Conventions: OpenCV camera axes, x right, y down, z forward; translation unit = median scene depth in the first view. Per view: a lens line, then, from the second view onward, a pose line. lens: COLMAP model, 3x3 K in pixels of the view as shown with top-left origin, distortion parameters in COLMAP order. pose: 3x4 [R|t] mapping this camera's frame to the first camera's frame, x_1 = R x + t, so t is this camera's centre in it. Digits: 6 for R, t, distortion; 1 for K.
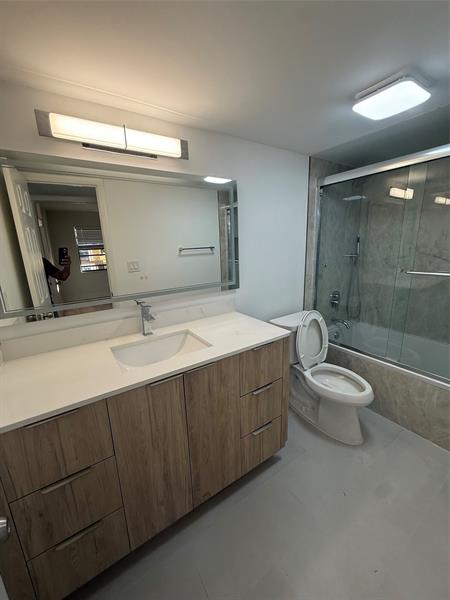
lens RADIAL K [[241.2, 0, 225.0], [0, 241.2, 300.0], [0, 0, 1]] dist [0.002169, 0.000084]
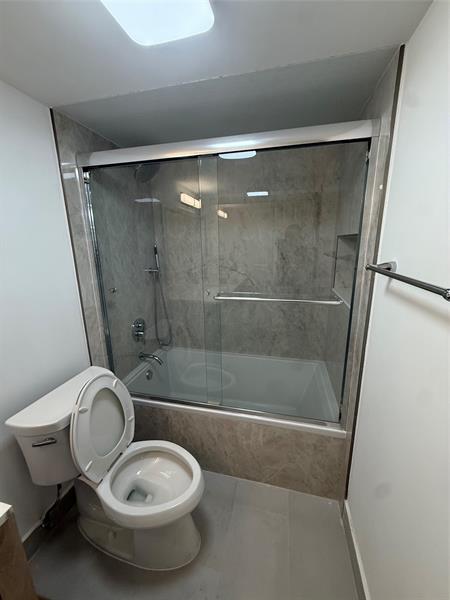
lens RADIAL K [[241.2, 0, 225.0], [0, 241.2, 300.0], [0, 0, 1]] dist [0.002169, 0.000084]
pose [[0.740400, -0.132689, 0.658939, 0.186907], [0.145304, 0.988738, 0.035832, -0.089430], [-0.656273, 0.069217, 0.751342, 0.278800]]
